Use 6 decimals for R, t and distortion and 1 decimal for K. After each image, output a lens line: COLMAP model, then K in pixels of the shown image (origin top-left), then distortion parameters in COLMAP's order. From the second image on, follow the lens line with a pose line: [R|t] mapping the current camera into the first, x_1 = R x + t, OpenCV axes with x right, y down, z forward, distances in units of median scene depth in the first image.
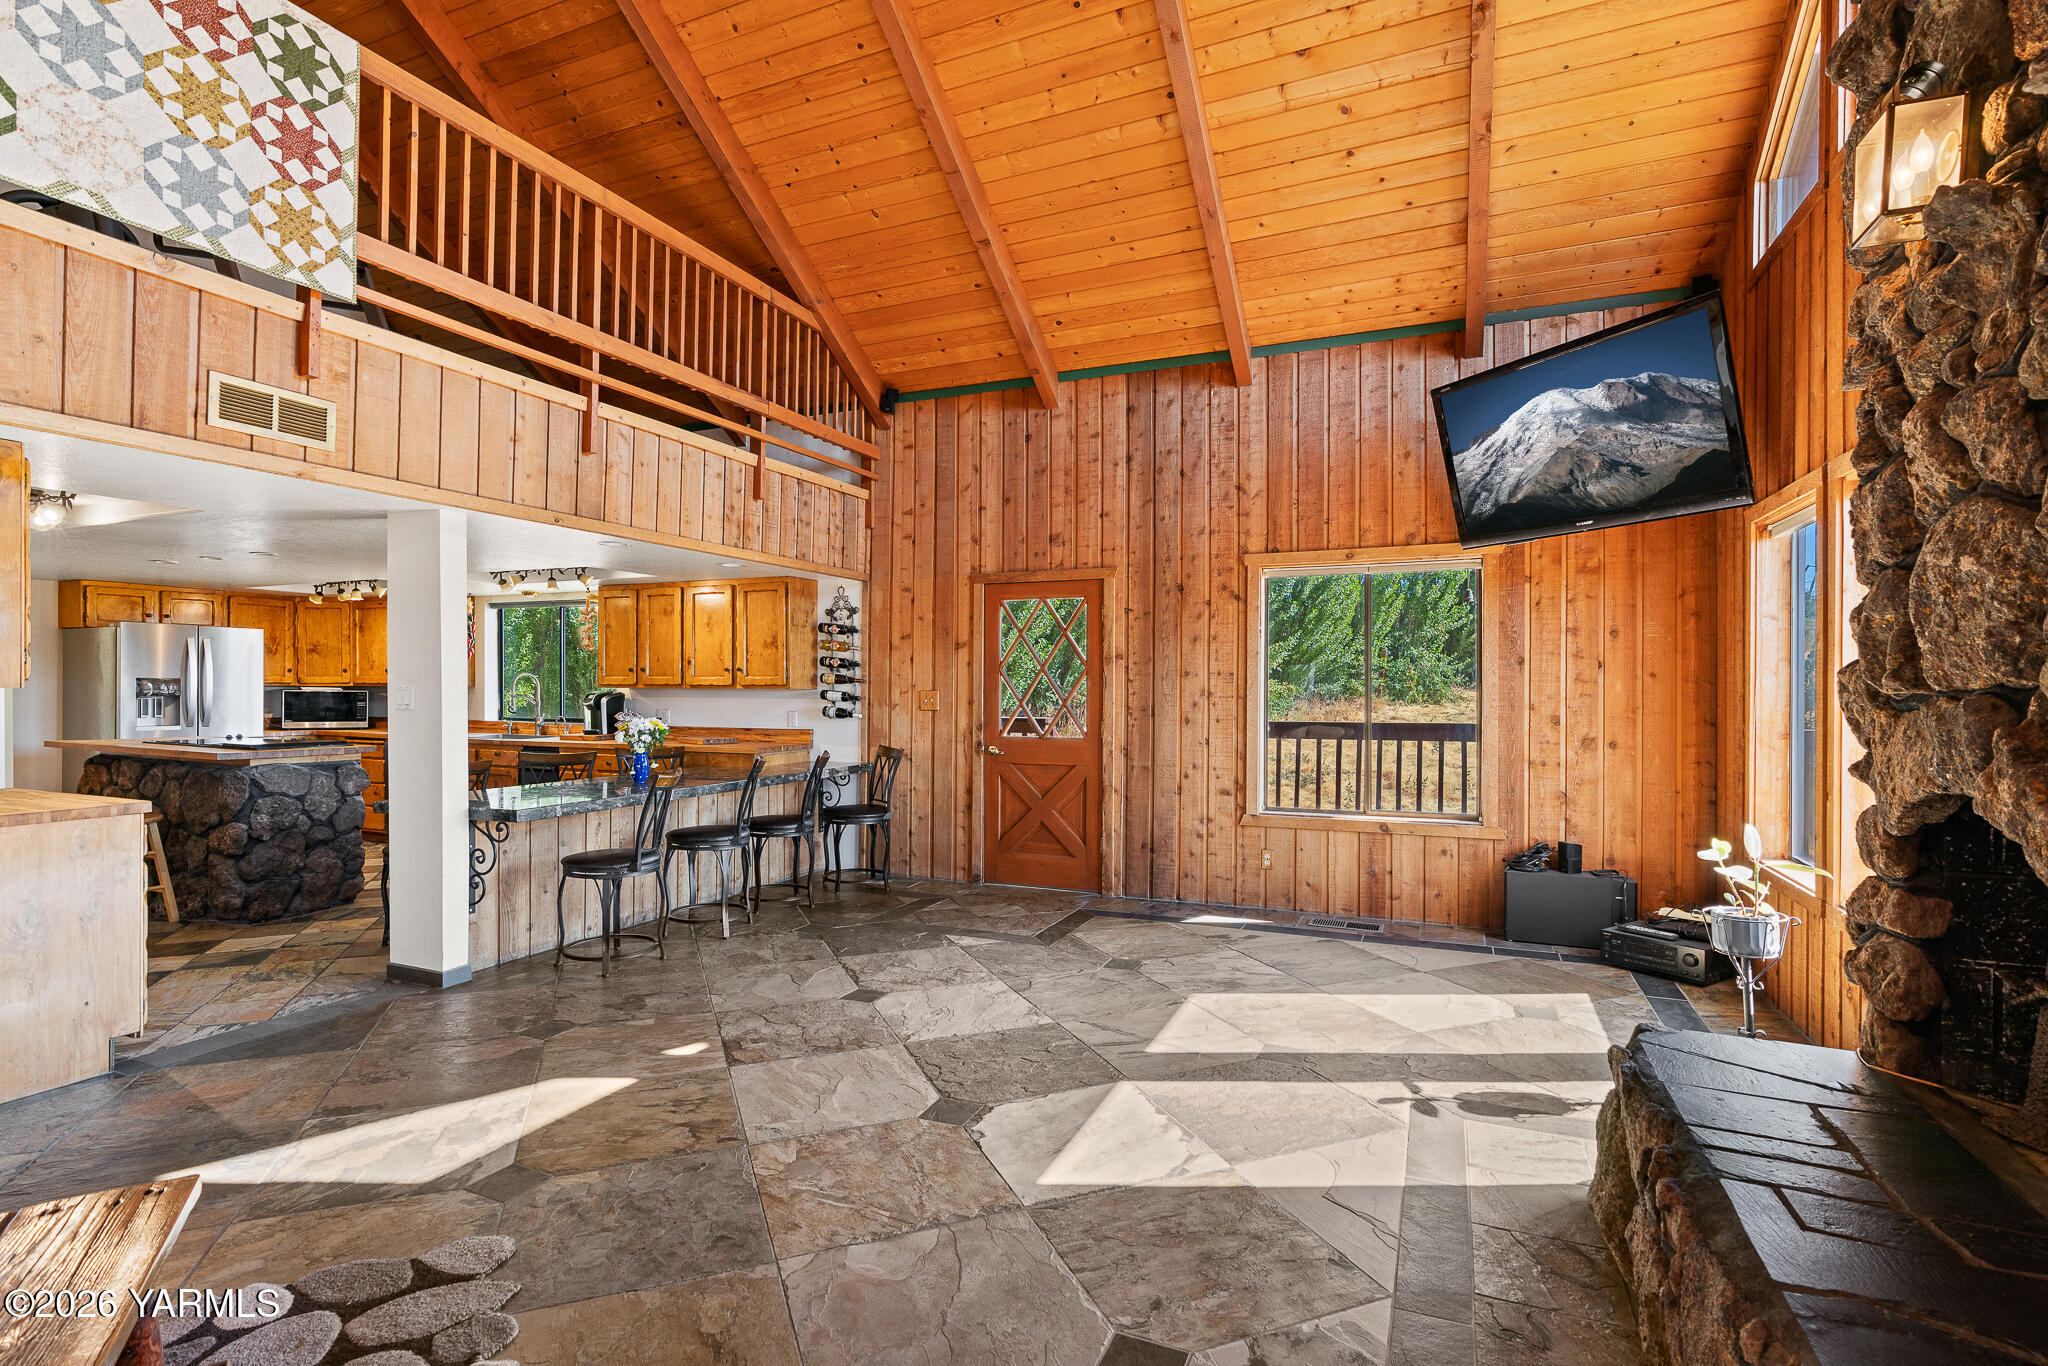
lens RADIAL K [[927.1, 0, 1036.9], [0, 927.1, 684.2], [0, 0, 1]] dist [-0.016756, 0.006354]
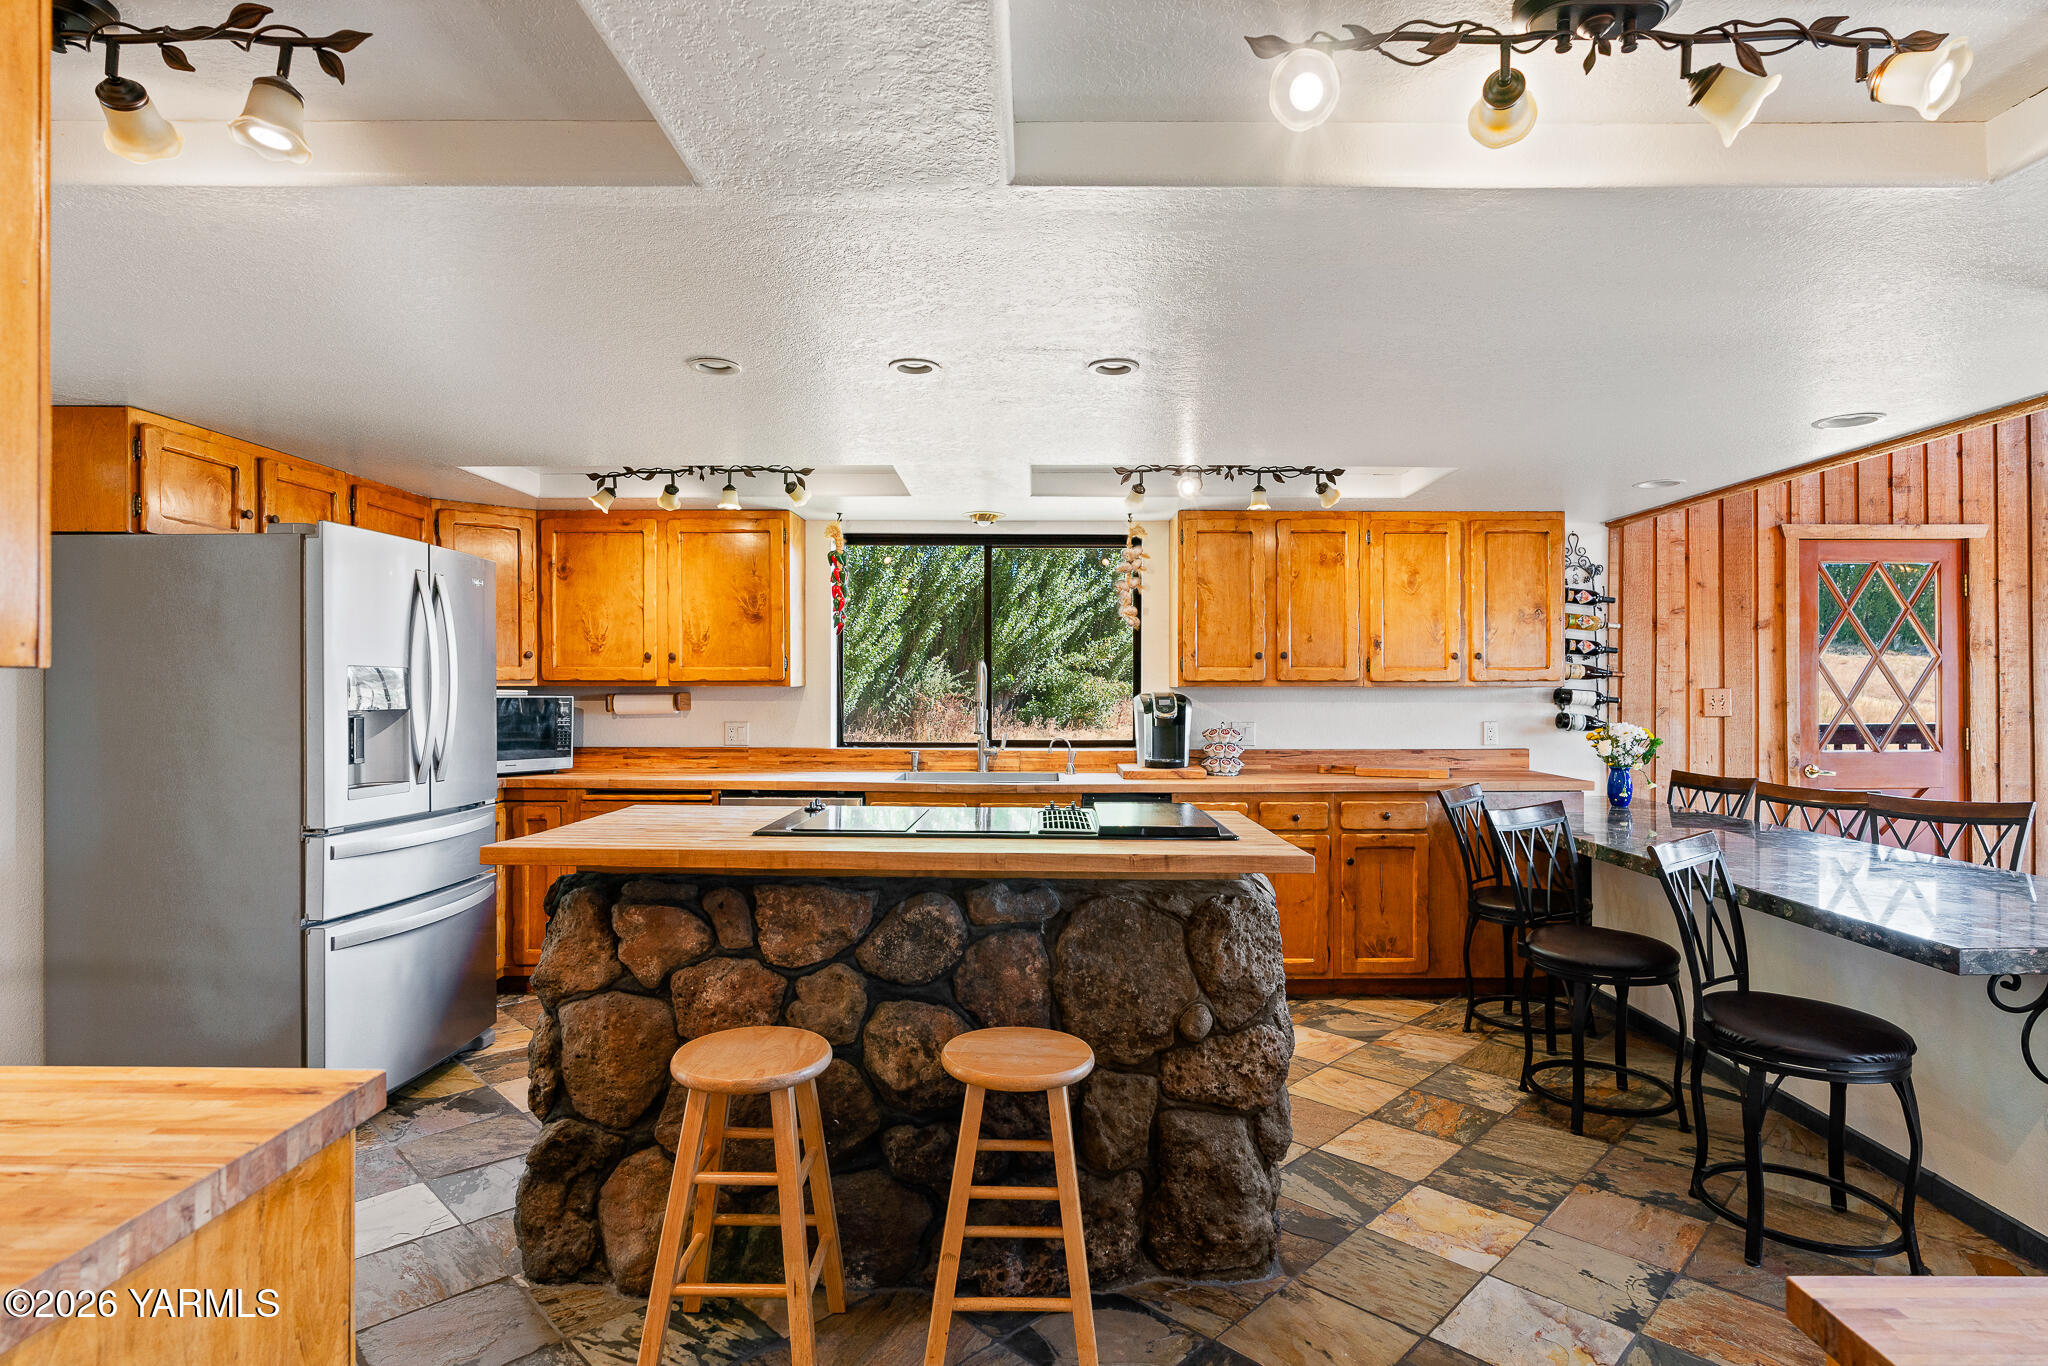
lens RADIAL K [[1035.1, 0, 1075.7], [0, 1035.1, 685.4], [0, 0, 1]] dist [-0.010548, 0.000855]
pose [[0.925678, -0.004453, 0.378286, -0.776866], [0.003542, 0.999989, 0.003103, 0.000970], [-0.378296, -0.001532, 0.925684, 0.419193]]
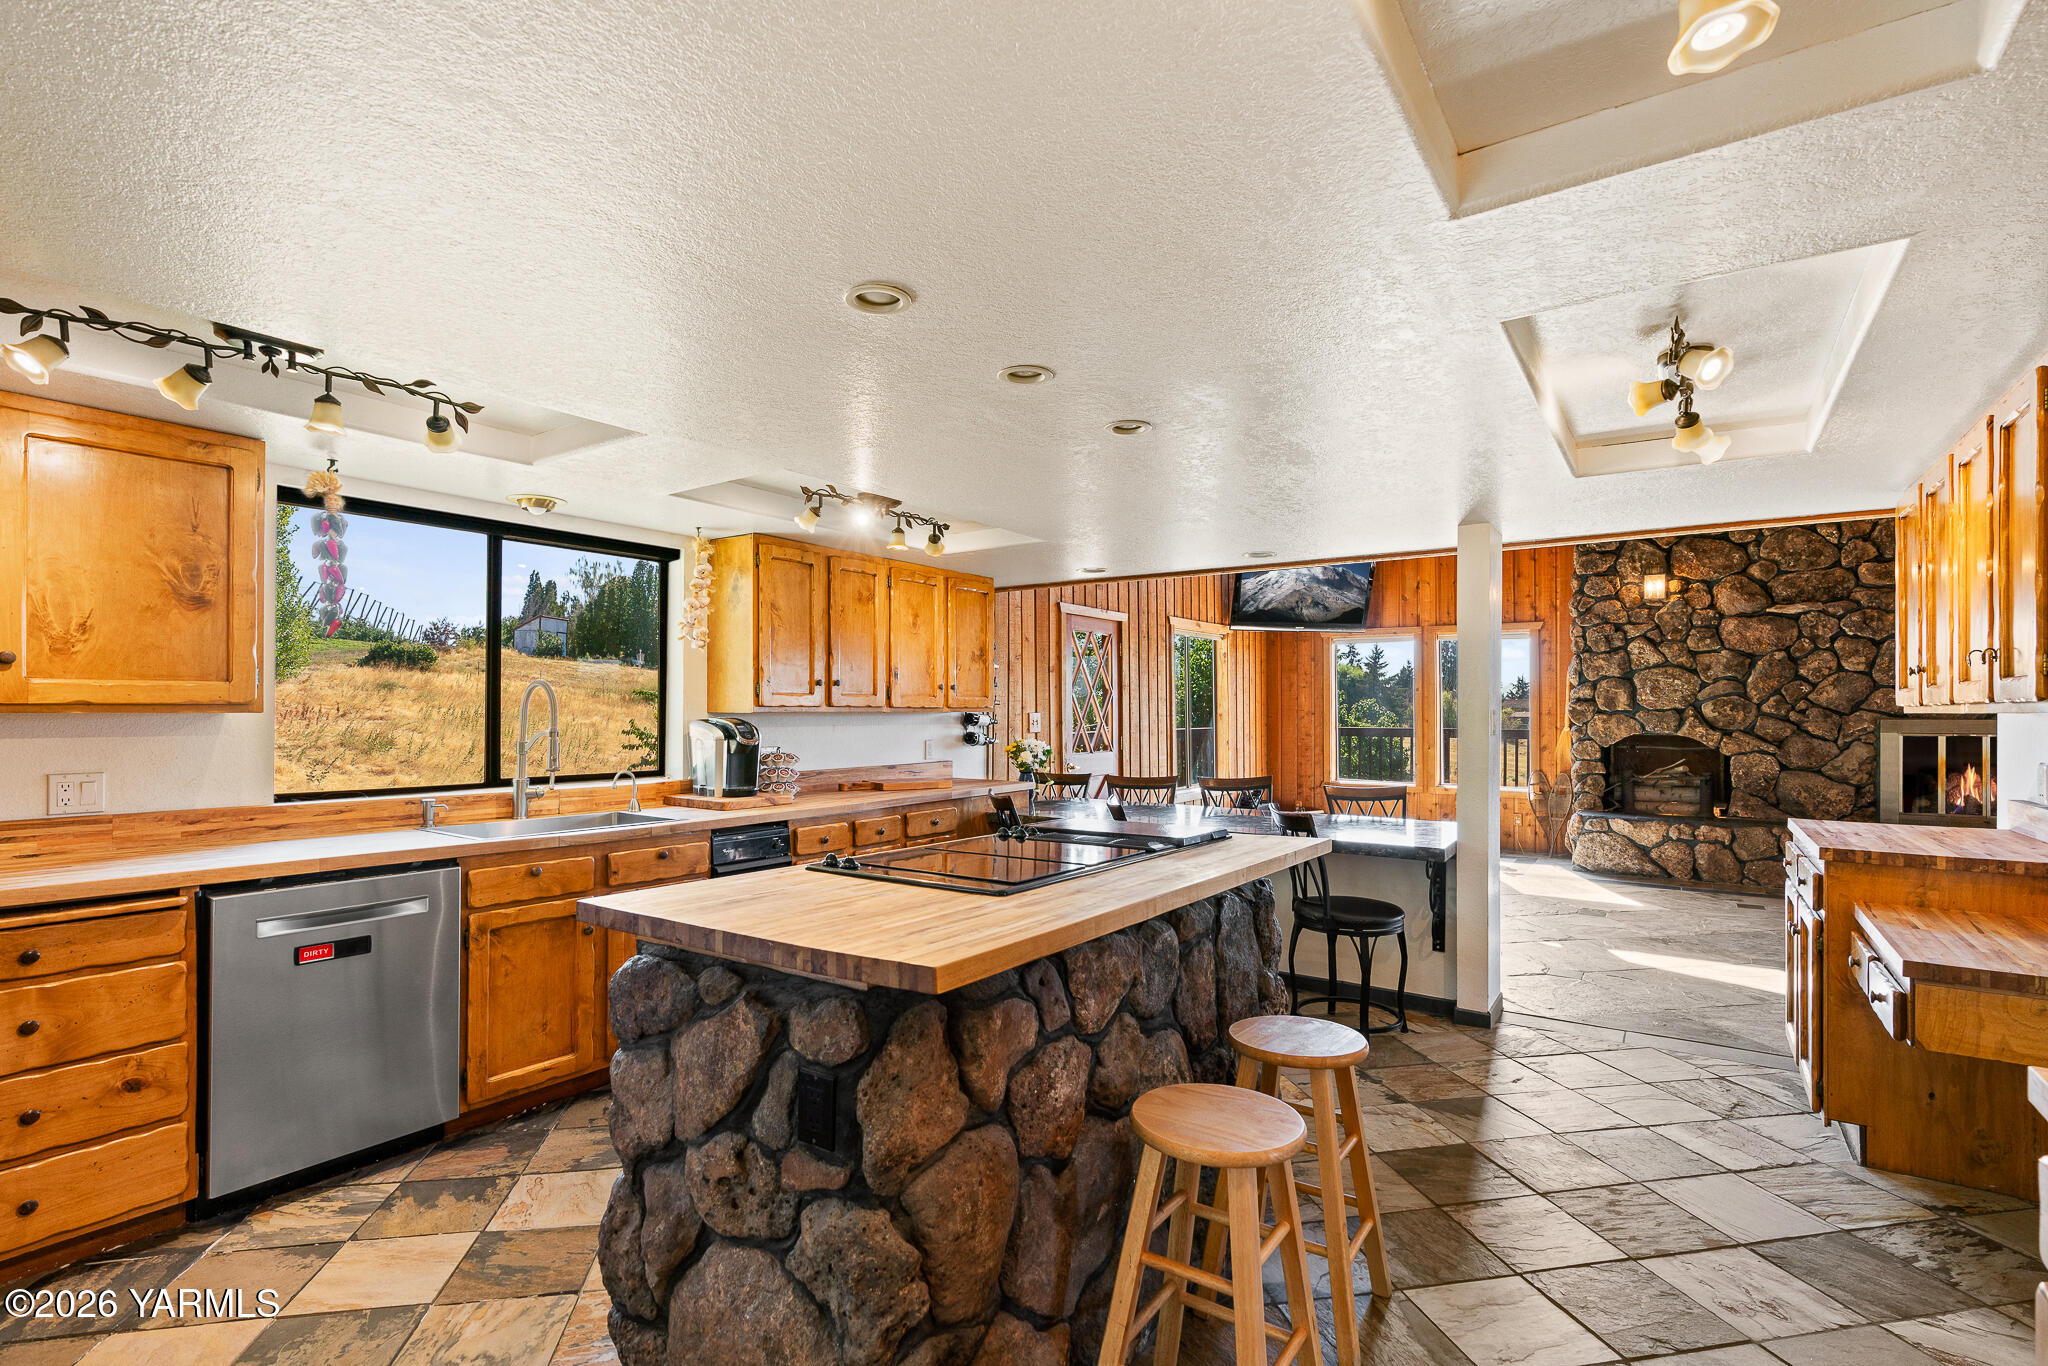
lens RADIAL K [[927.1, 0, 1026.9], [0, 927.1, 703.3], [0, 0, 1]] dist [-0.016756, 0.006354]
pose [[0.239443, 0.001915, 0.970909, -0.982588], [-0.002980, 0.999995, -0.001237, -0.001344], [-0.970906, -0.002597, 0.239447, 0.695249]]
